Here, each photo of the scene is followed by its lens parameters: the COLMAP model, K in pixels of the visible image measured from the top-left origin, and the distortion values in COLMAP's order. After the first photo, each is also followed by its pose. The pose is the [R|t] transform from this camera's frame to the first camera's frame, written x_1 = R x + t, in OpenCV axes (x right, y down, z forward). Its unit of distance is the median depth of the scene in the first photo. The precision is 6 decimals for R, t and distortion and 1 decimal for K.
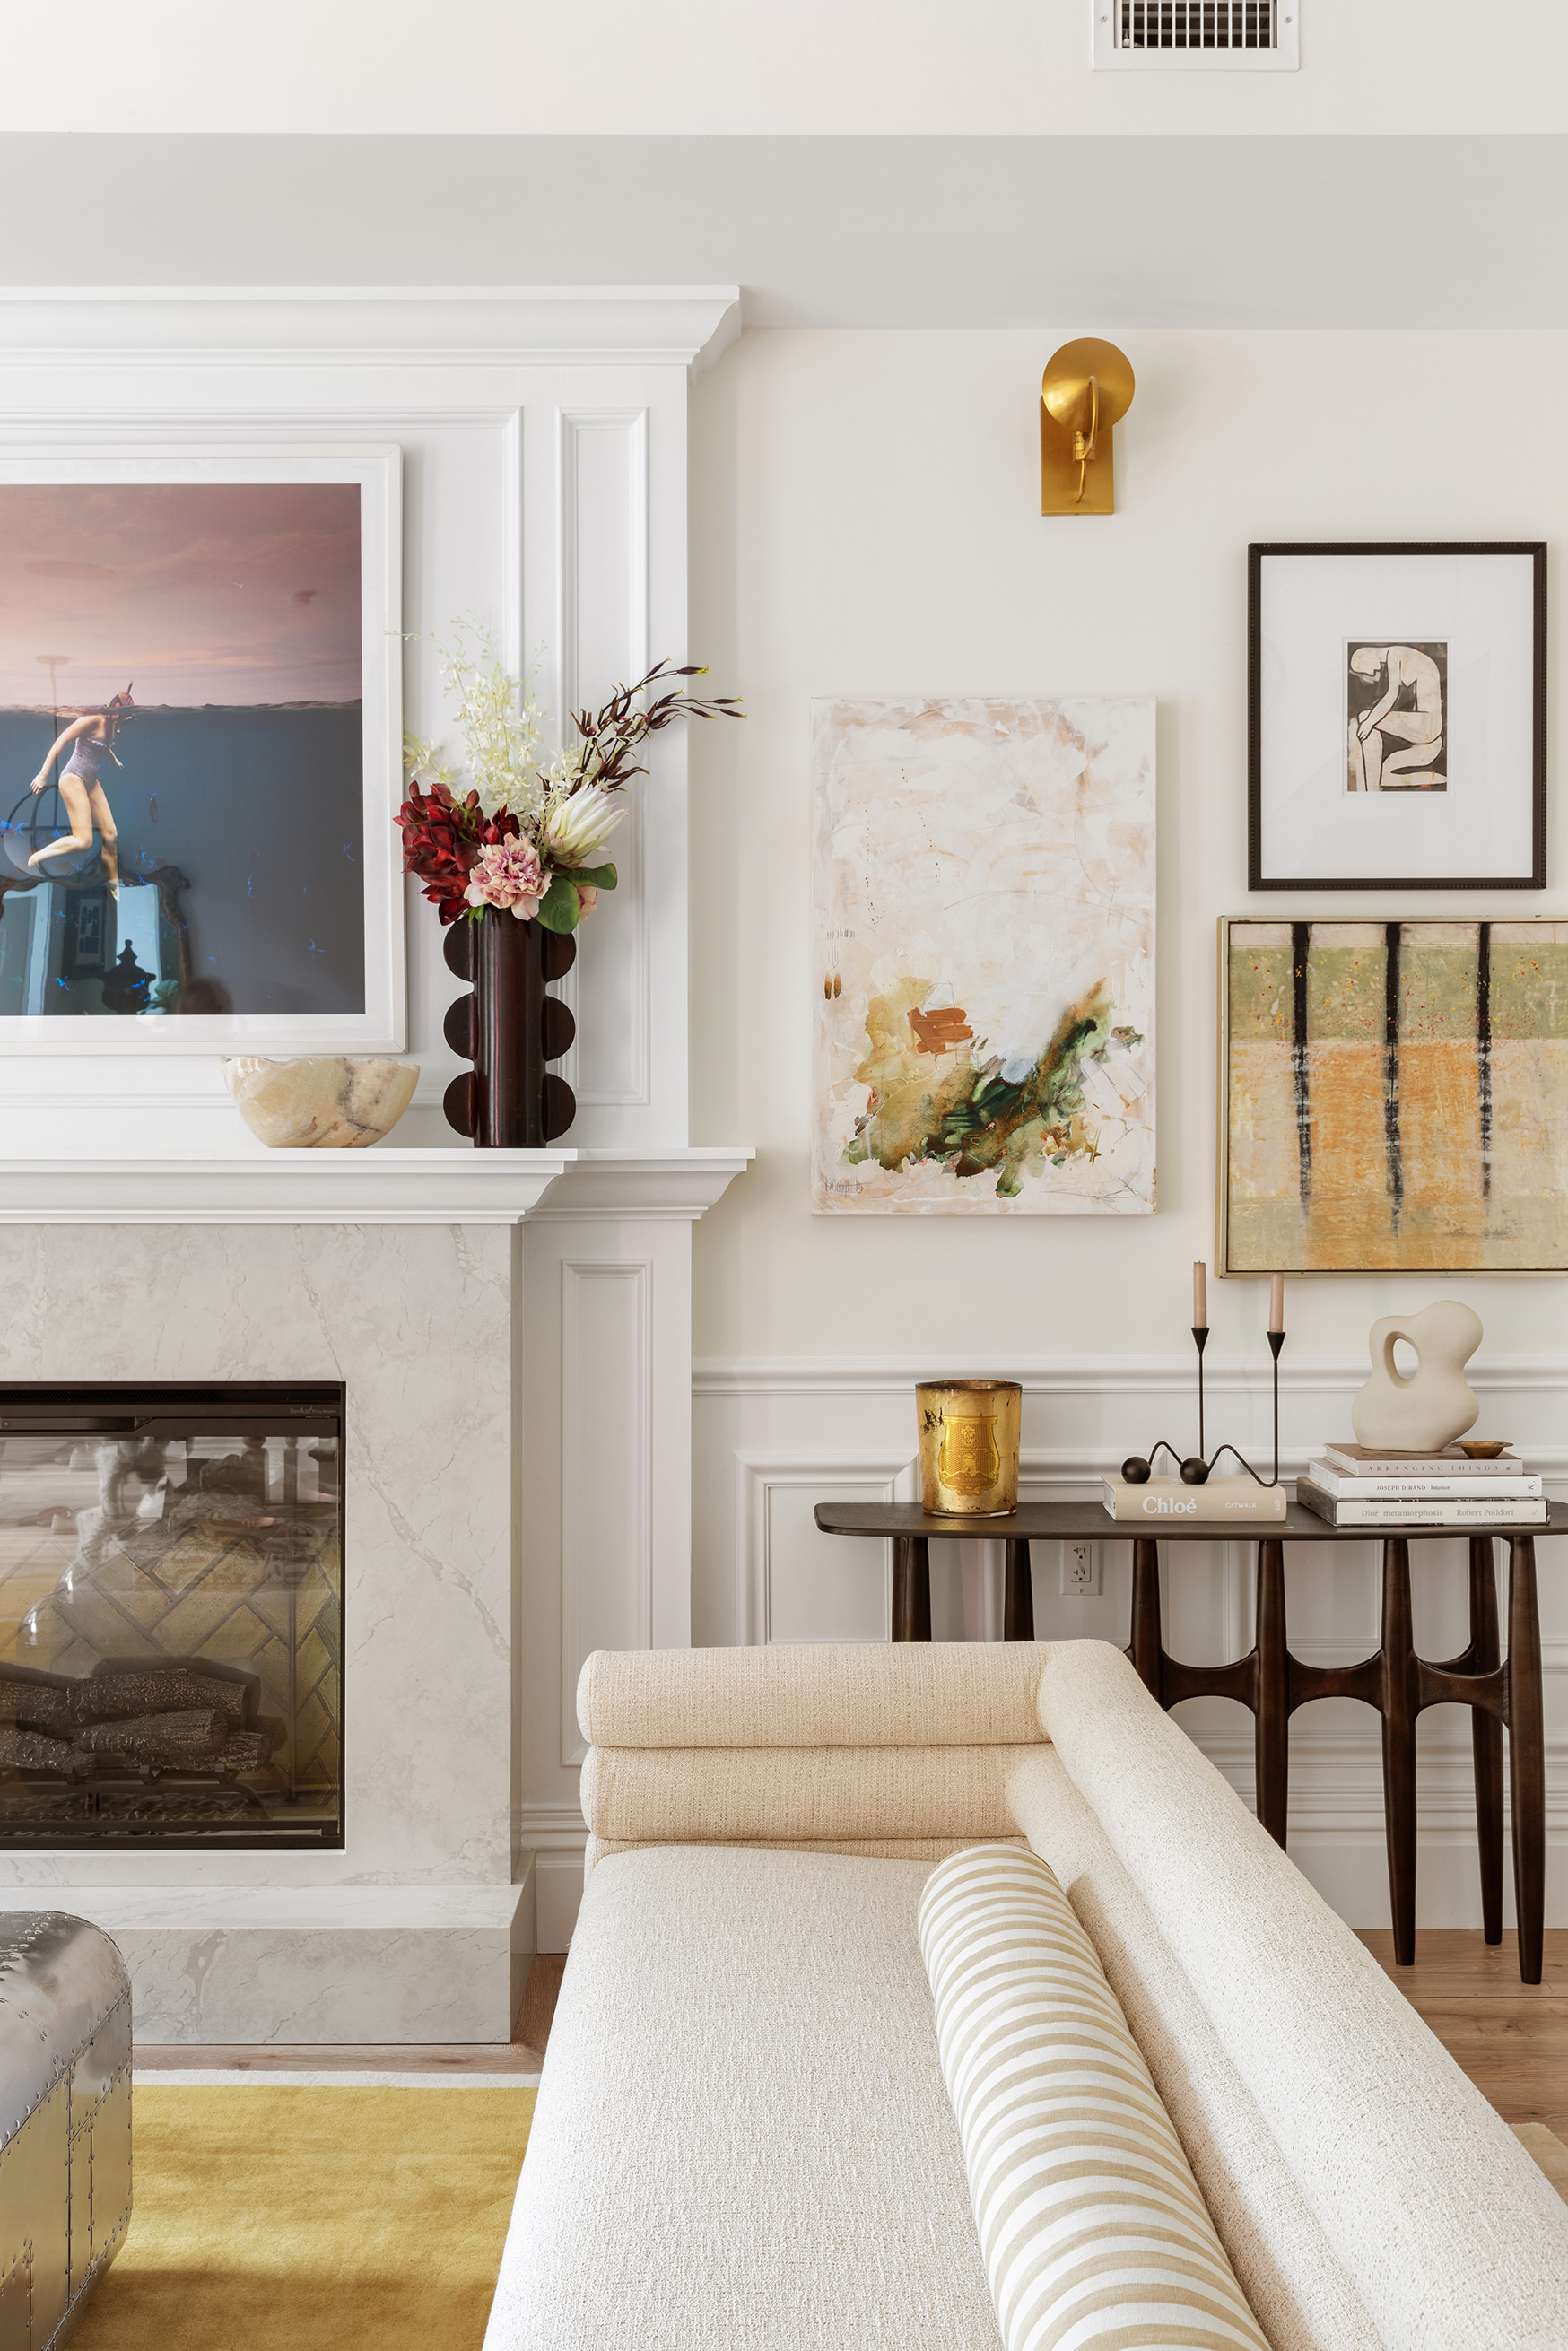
lens RADIAL K [[2812.7, 0, 784.0], [0, 2812.7, 1175.5], [0, 0, 1]] dist [0.022075, 0.009188]
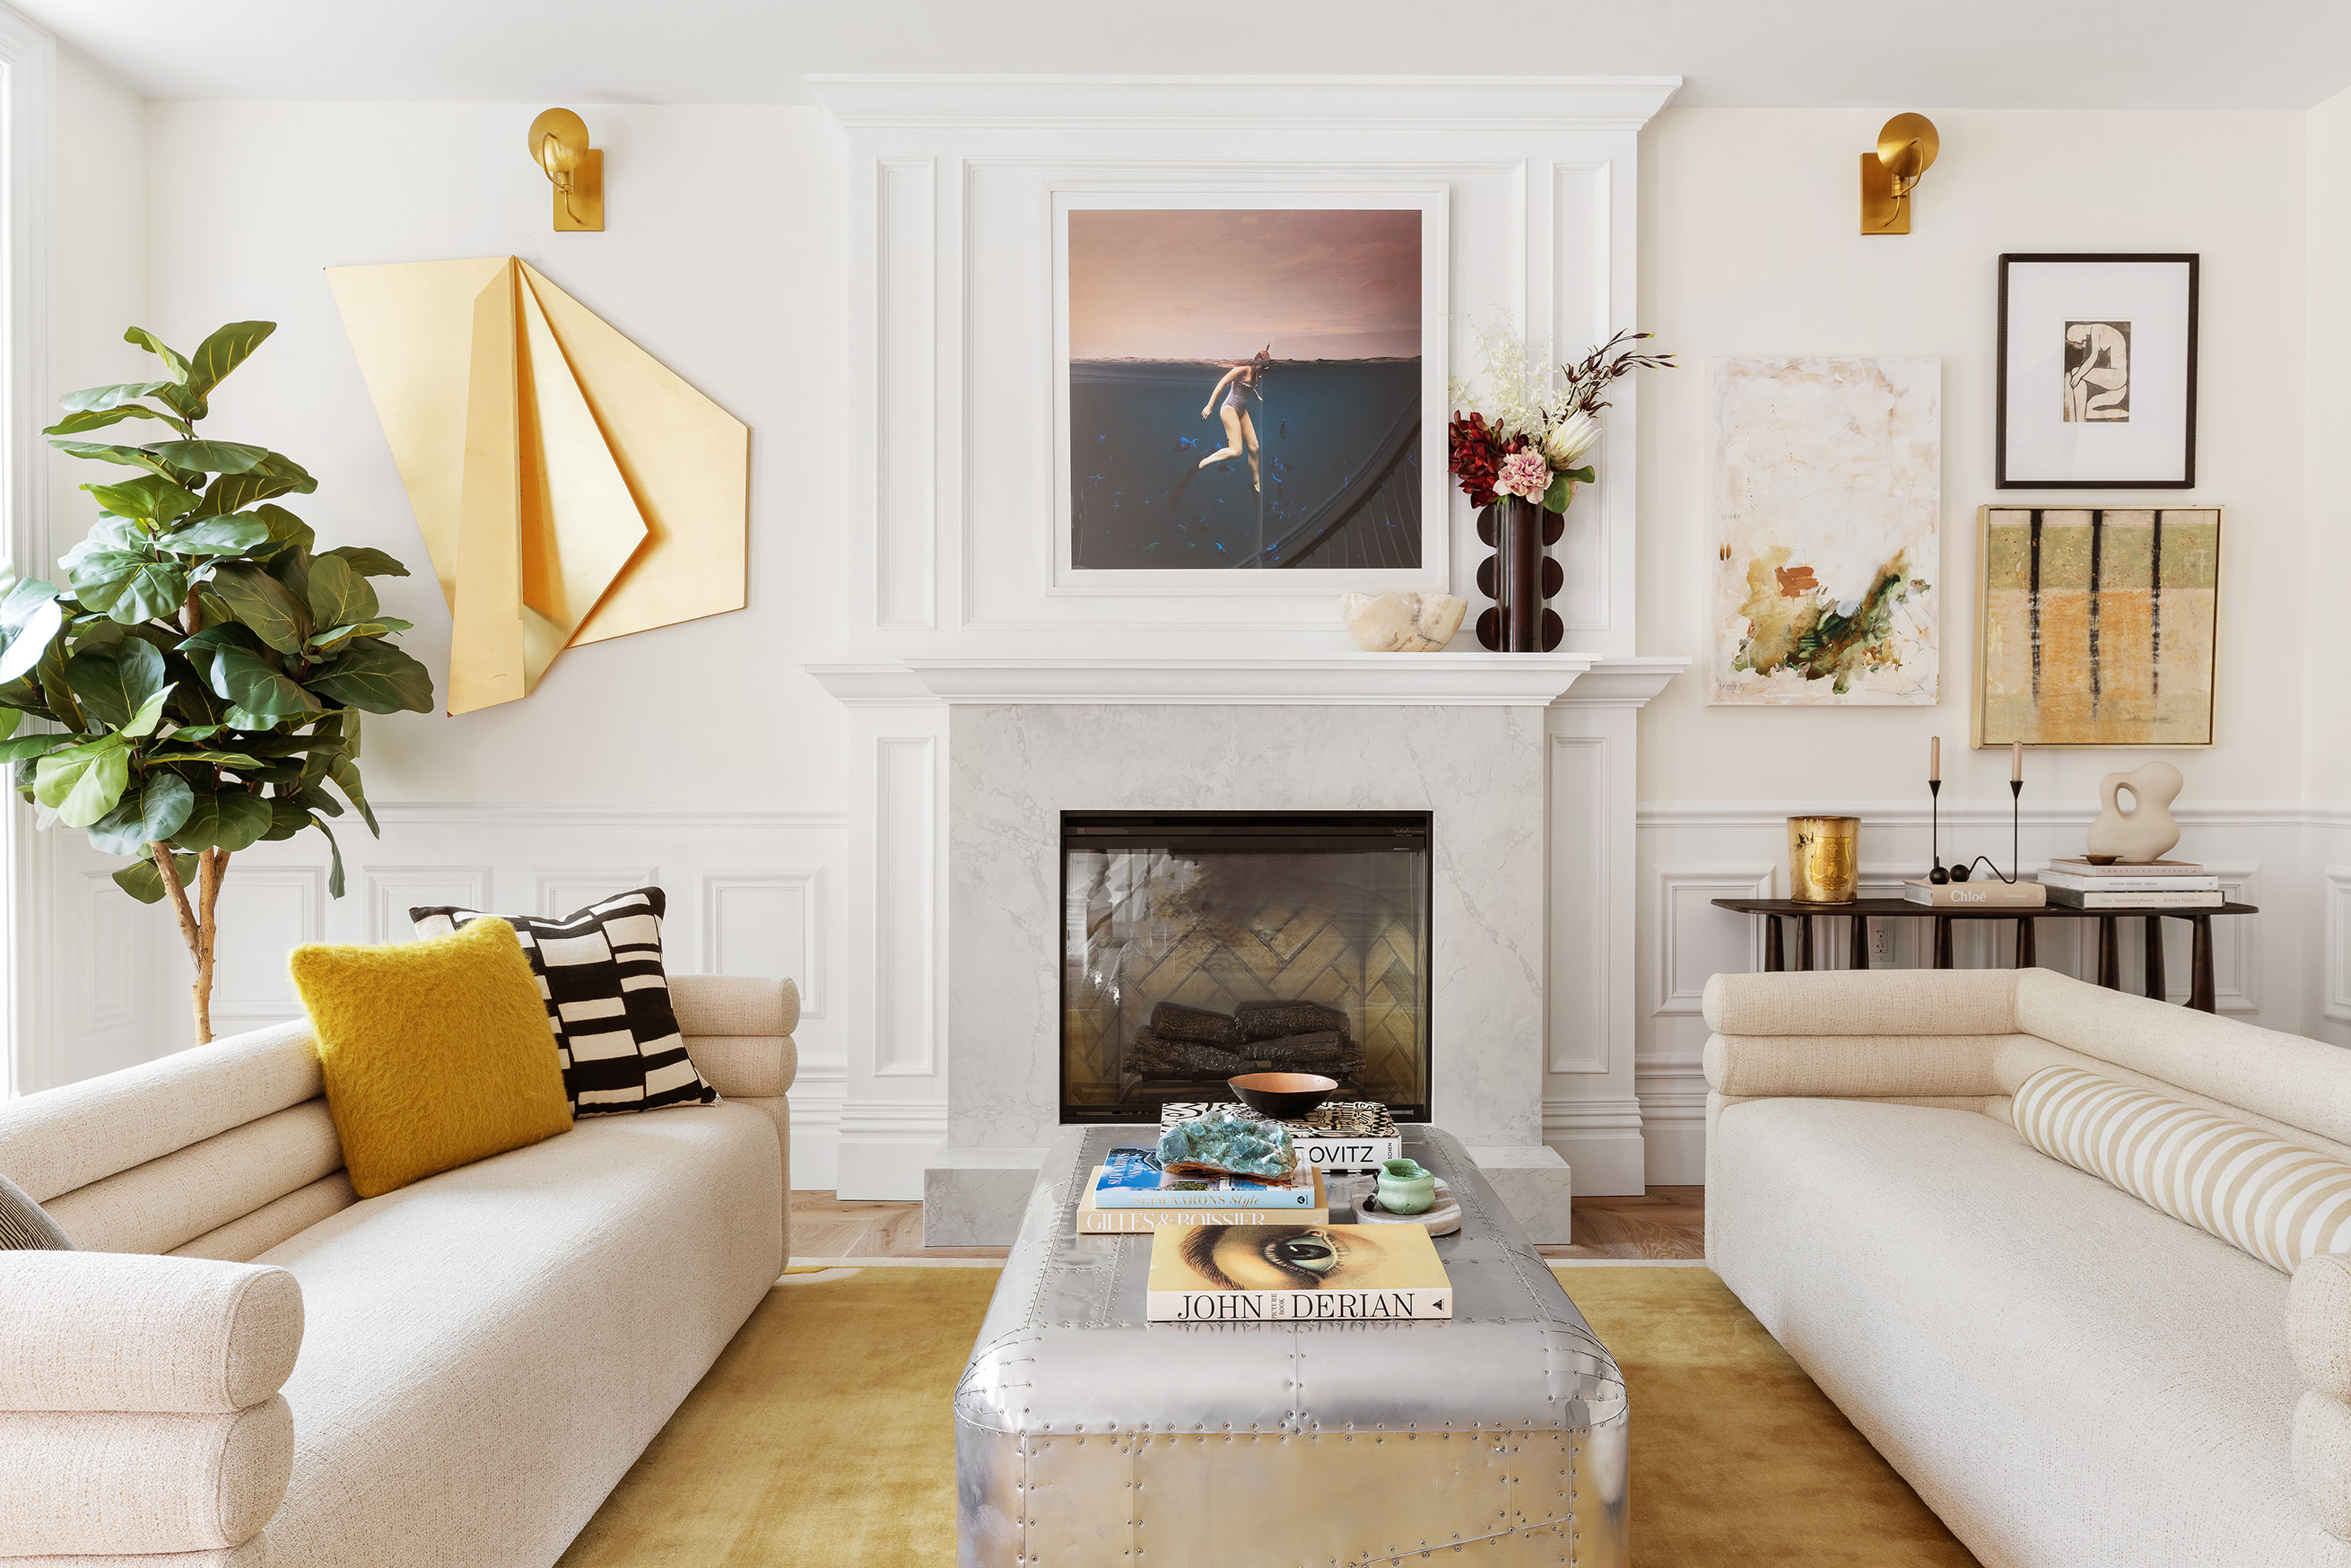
lens RADIAL K [[1926.6, 0, 1173.7], [0, 1926.6, 804.6], [0, 0, 1]] dist [0.005222, 0.008442]
pose [[0.999961, 0.000704, 0.008790, -0.283999], [-0.000908, 0.999728, 0.023305, 0.043128], [-0.008772, -0.023312, 0.999690, -0.020197]]
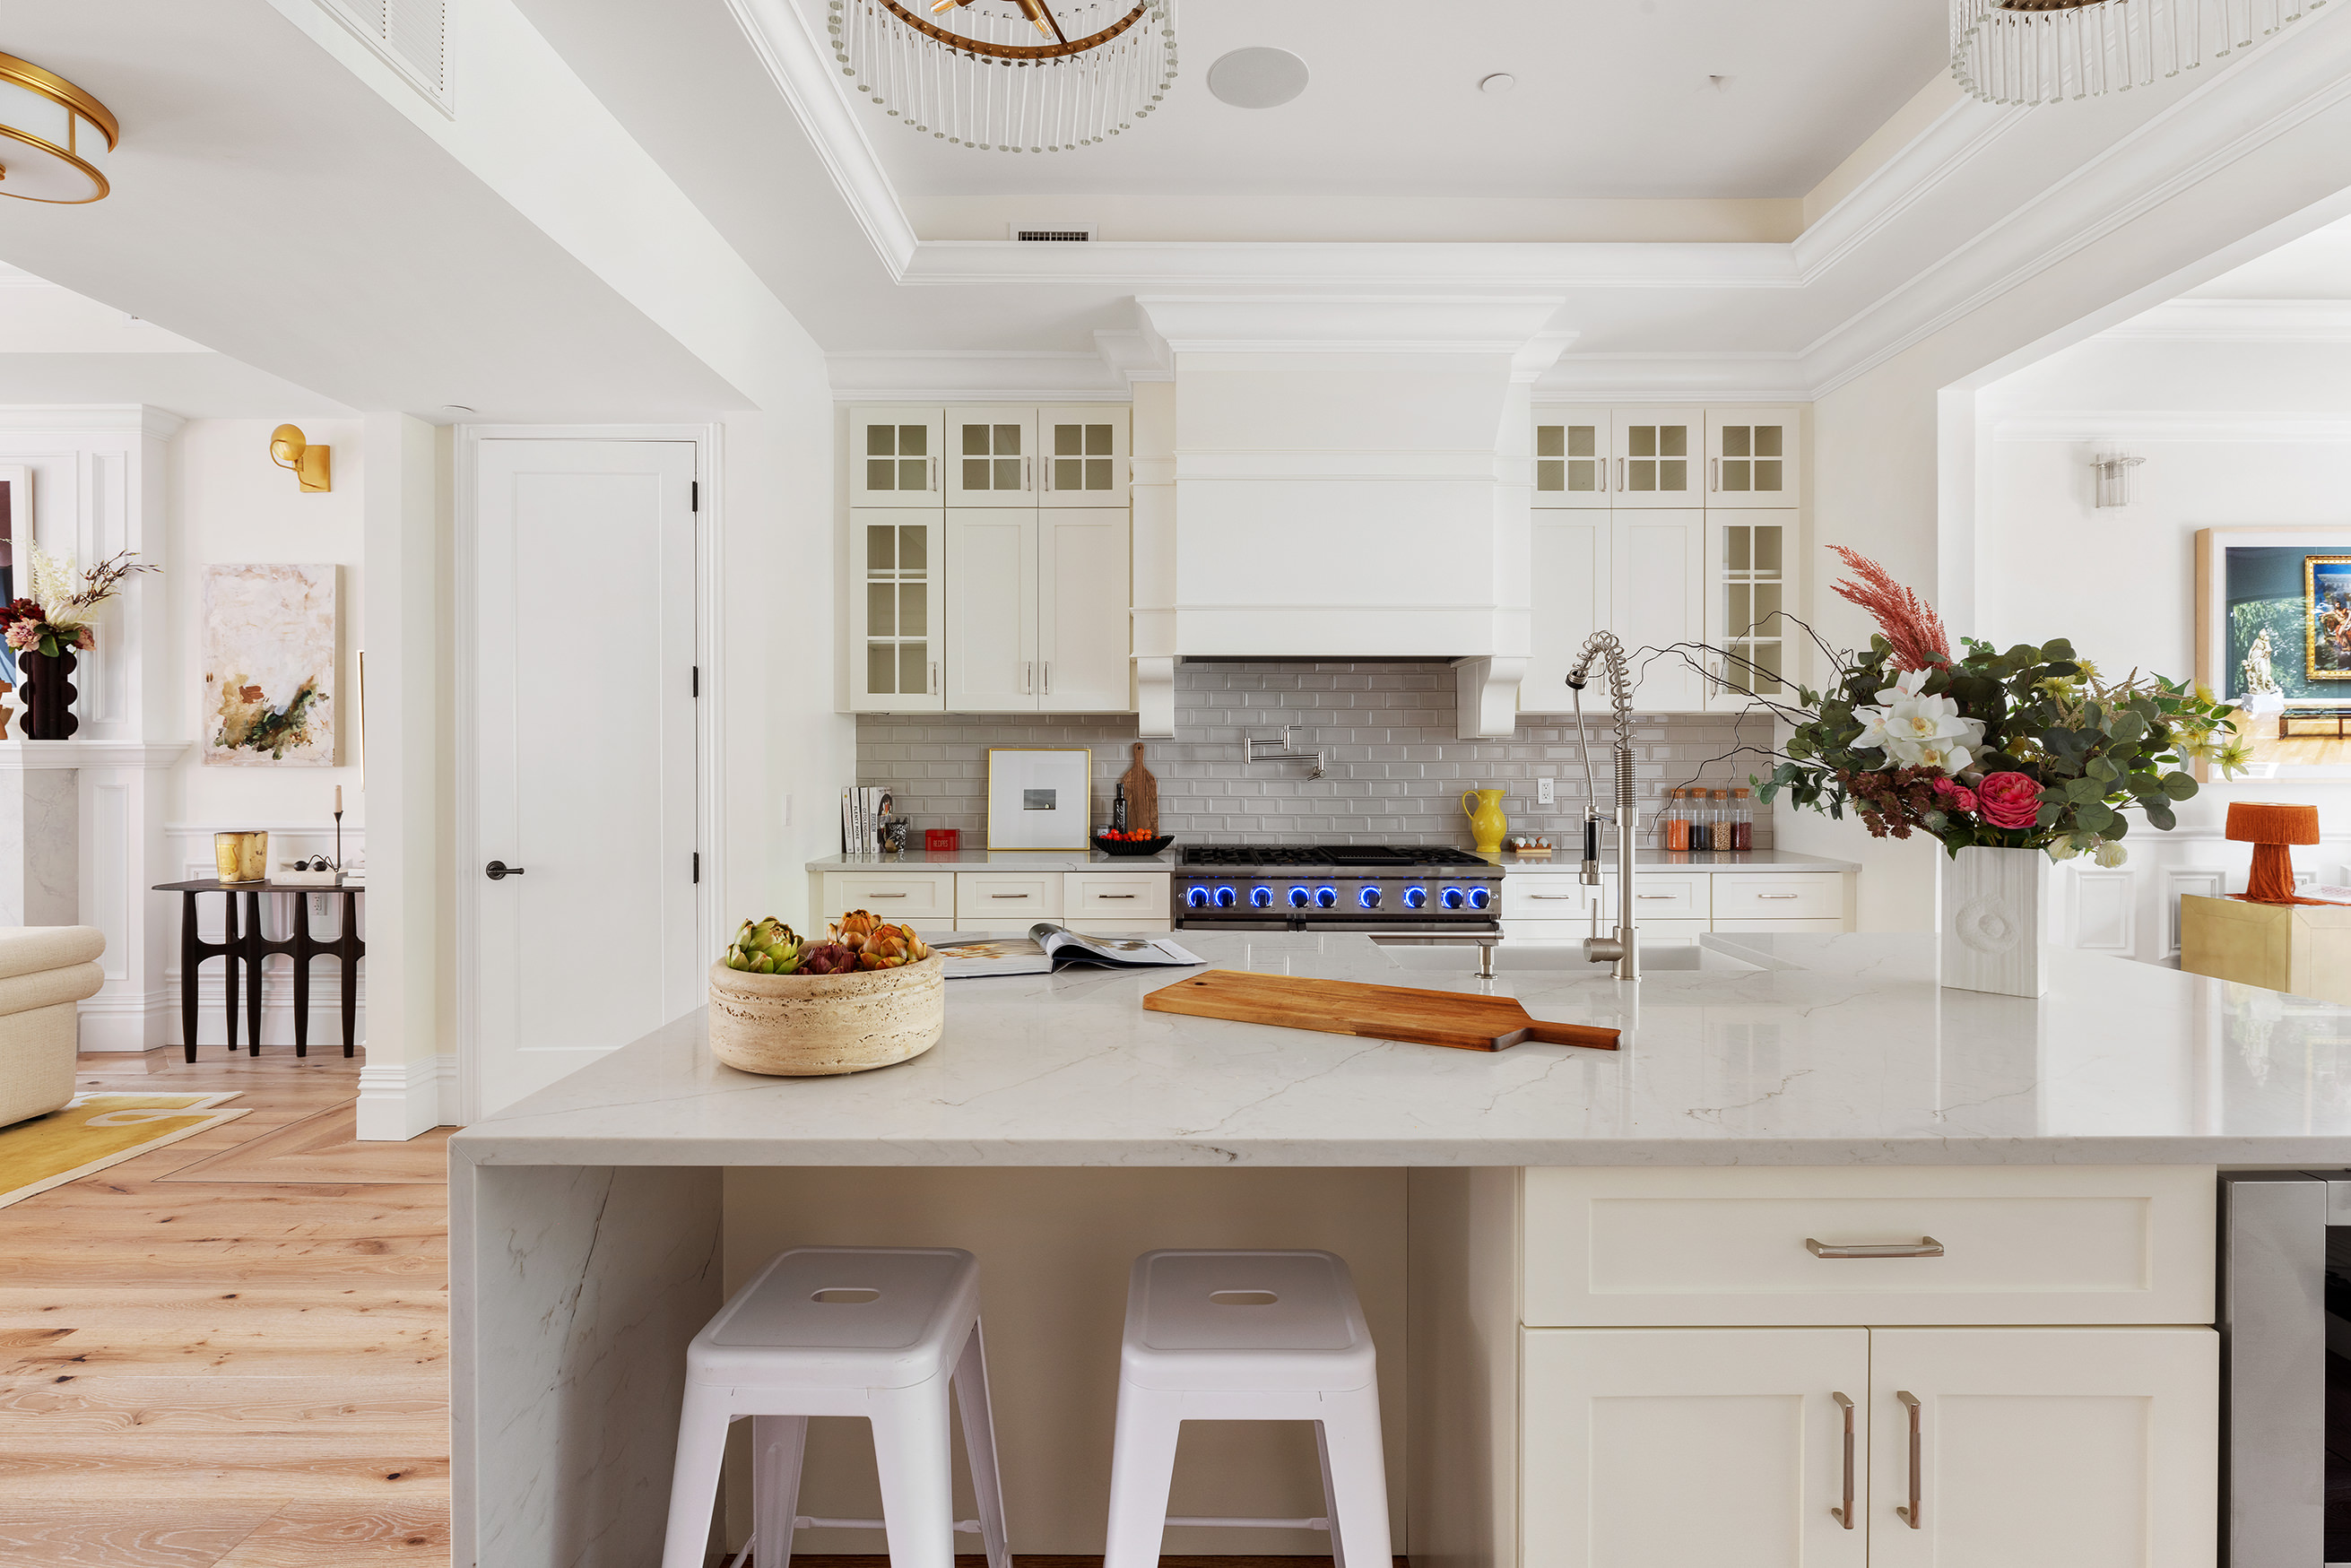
lens RADIAL K [[1056.9, 0, 1175.5], [0, 1056.9, 784.0], [0, 0, 1]] dist [-0.013801, -0.000028]
pose [[0.999659, 0.004251, -0.025774, 0.925398], [-0.003895, 0.999896, 0.013856, 0.013491], [0.025831, -0.013751, 0.999572, 0.069217]]
